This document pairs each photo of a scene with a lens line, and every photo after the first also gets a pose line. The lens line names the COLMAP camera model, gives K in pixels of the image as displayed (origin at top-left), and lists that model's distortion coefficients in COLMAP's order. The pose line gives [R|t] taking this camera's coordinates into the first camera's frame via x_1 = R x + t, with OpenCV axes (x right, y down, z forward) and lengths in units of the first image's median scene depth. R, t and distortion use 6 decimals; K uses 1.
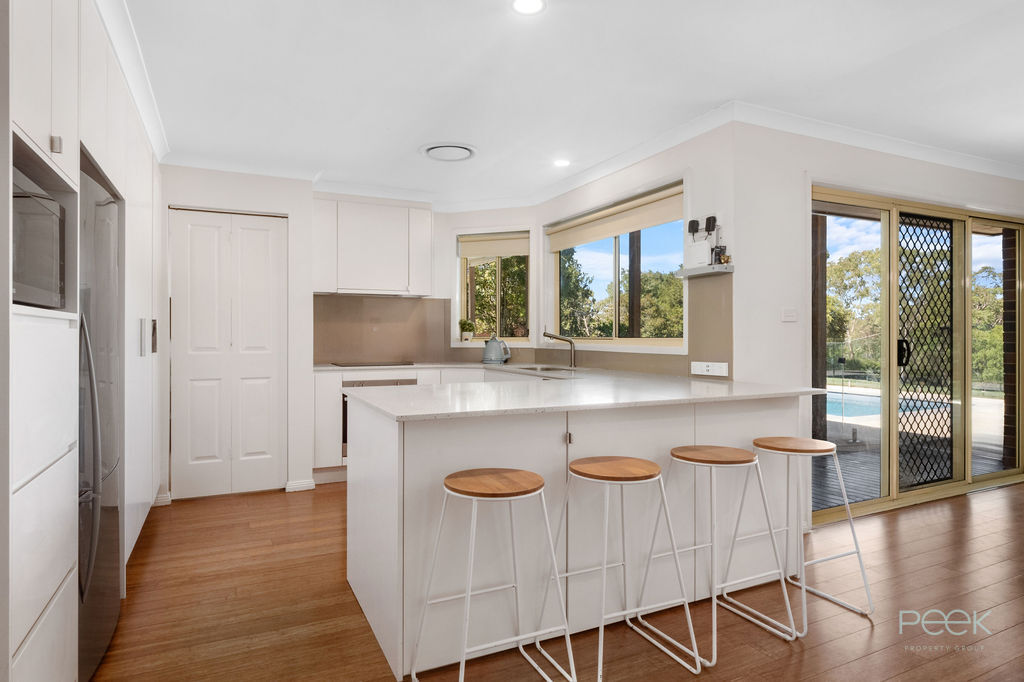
lens RADIAL K [[588.0, 0, 509.6], [0, 588.0, 335.4], [0, 0, 1]] dist [-0.002044, -0.002556]
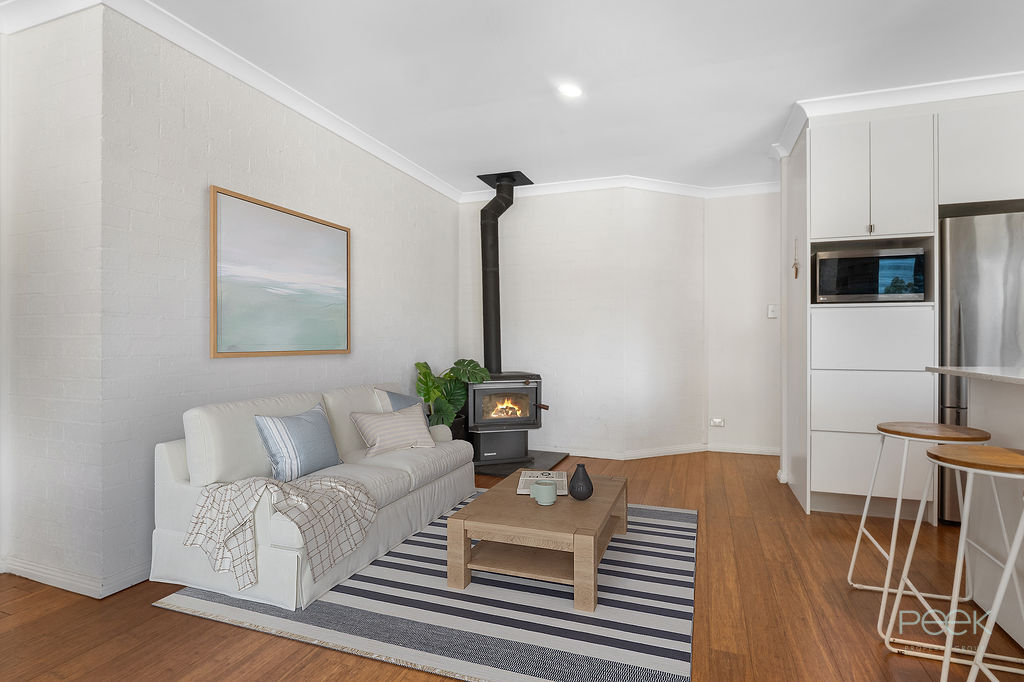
lens RADIAL K [[525.5, 0, 510.9], [0, 525.5, 341.5], [0, 0, 1]] dist [-0.013299, 0.000613]
pose [[-0.716025, -0.000574, -0.698074, 0.580757], [0.000204, 0.999999, -0.001032, 0.037955], [0.698075, -0.000881, -0.716025, 0.540692]]
